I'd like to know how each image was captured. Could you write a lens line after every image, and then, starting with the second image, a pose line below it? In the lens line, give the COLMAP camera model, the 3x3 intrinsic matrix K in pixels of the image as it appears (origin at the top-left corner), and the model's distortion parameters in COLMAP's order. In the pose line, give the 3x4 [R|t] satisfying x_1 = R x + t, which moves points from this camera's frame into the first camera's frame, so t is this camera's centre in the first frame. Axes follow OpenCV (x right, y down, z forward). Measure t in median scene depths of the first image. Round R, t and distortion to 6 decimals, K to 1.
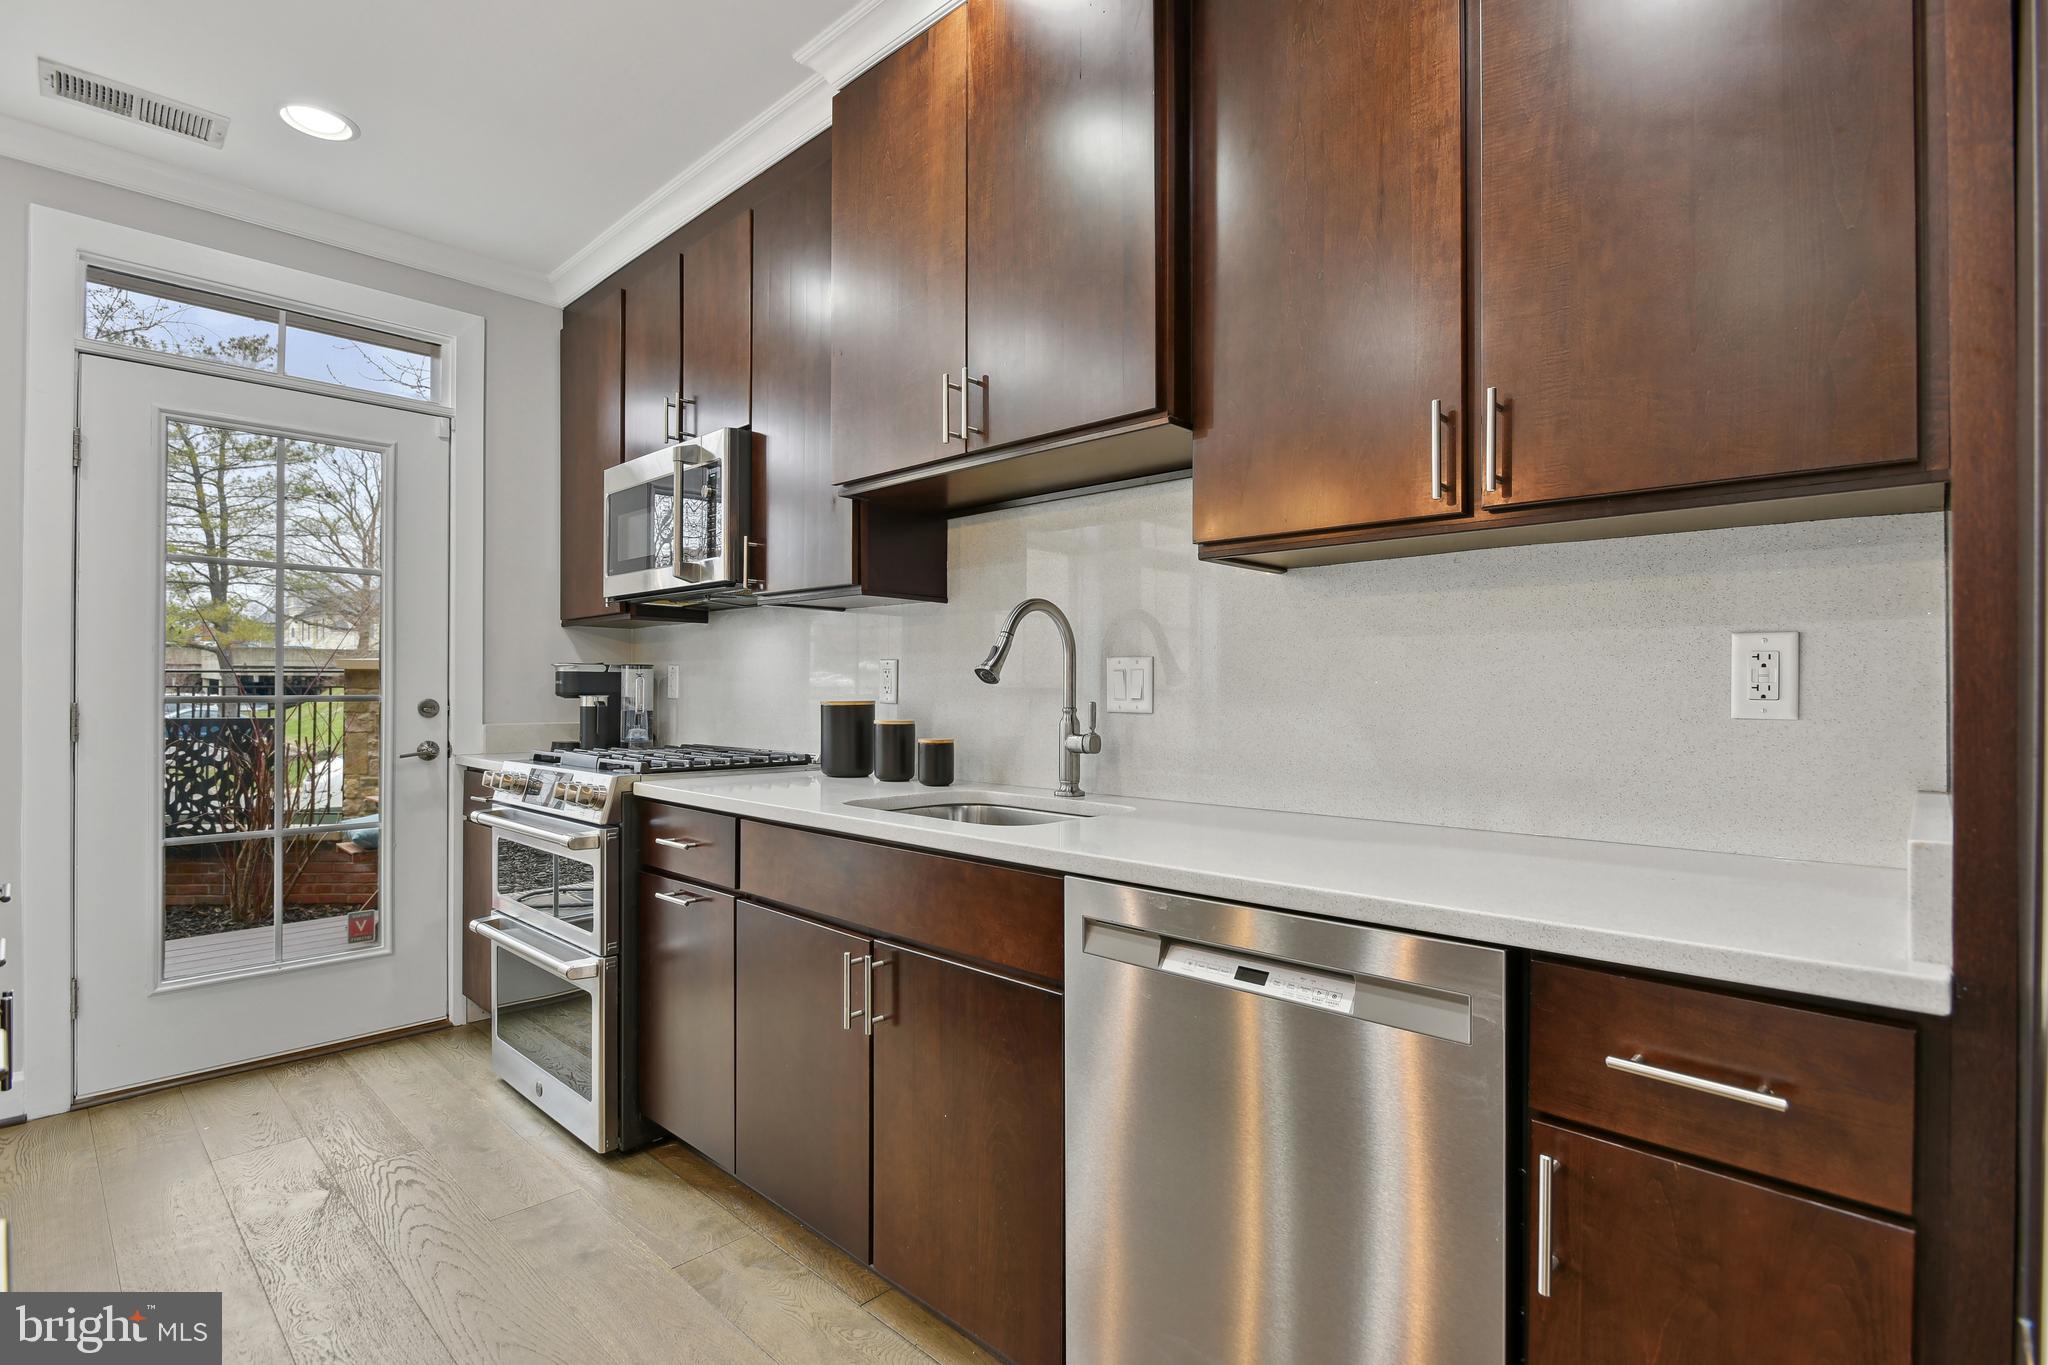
lens RADIAL K [[974.6, 0, 1028.4], [0, 974.6, 680.5], [0, 0, 1]] dist [-0.006899, -0.000449]
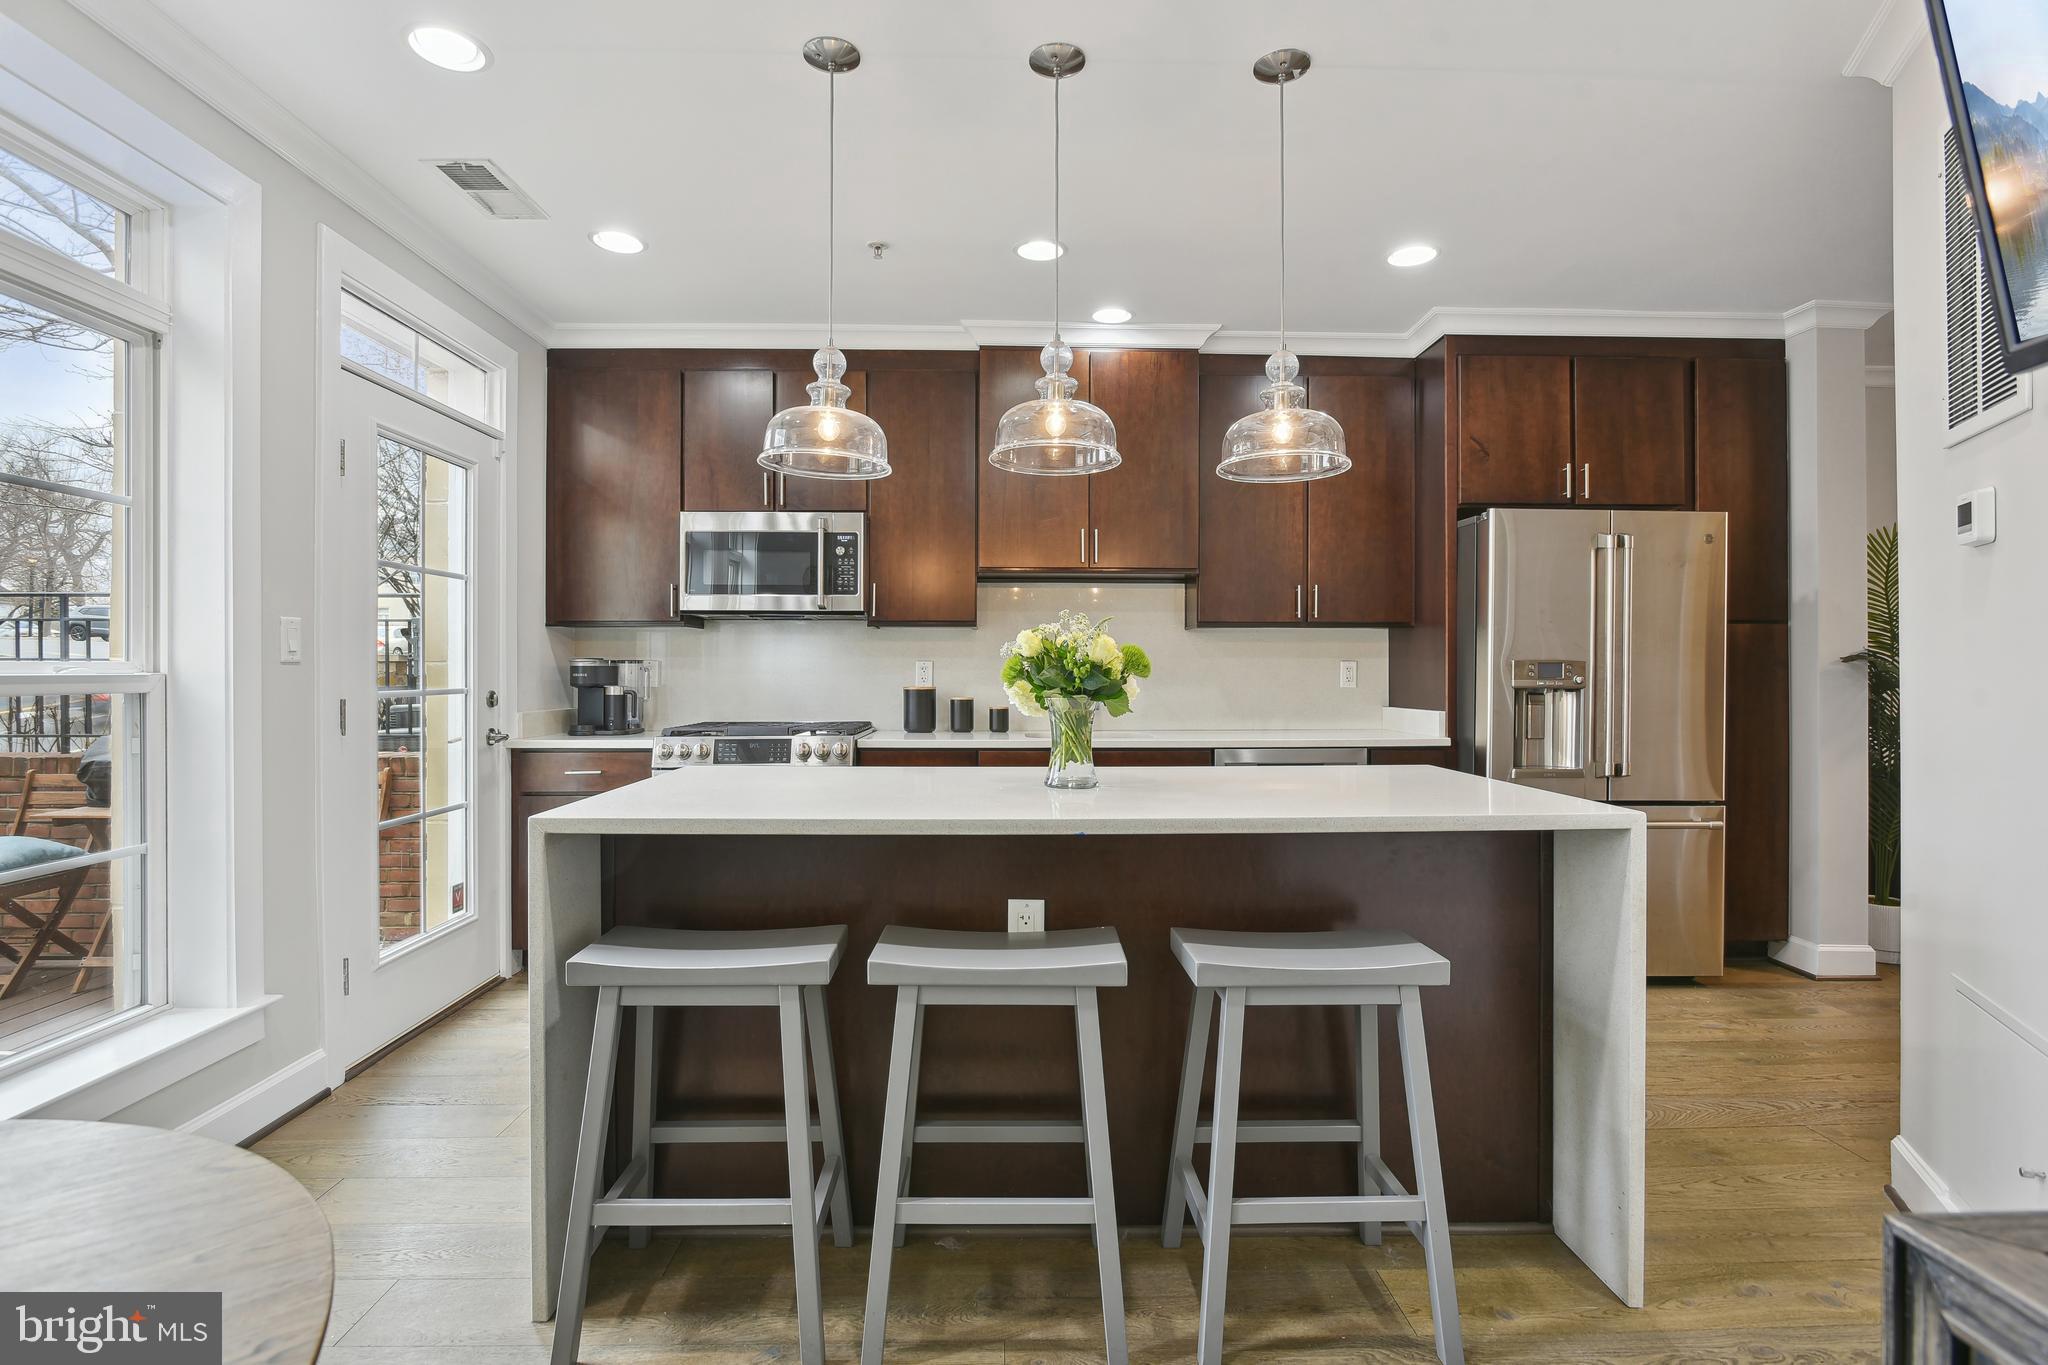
lens RADIAL K [[1002.2, 0, 1019.2], [0, 1002.2, 672.2], [0, 0, 1]] dist [0.002151, 0.000566]
pose [[0.702196, -0.002046, 0.711981, -1.062035], [-0.004113, 0.999968, 0.006930, -0.013703], [-0.711972, -0.007794, 0.702165, -0.256907]]
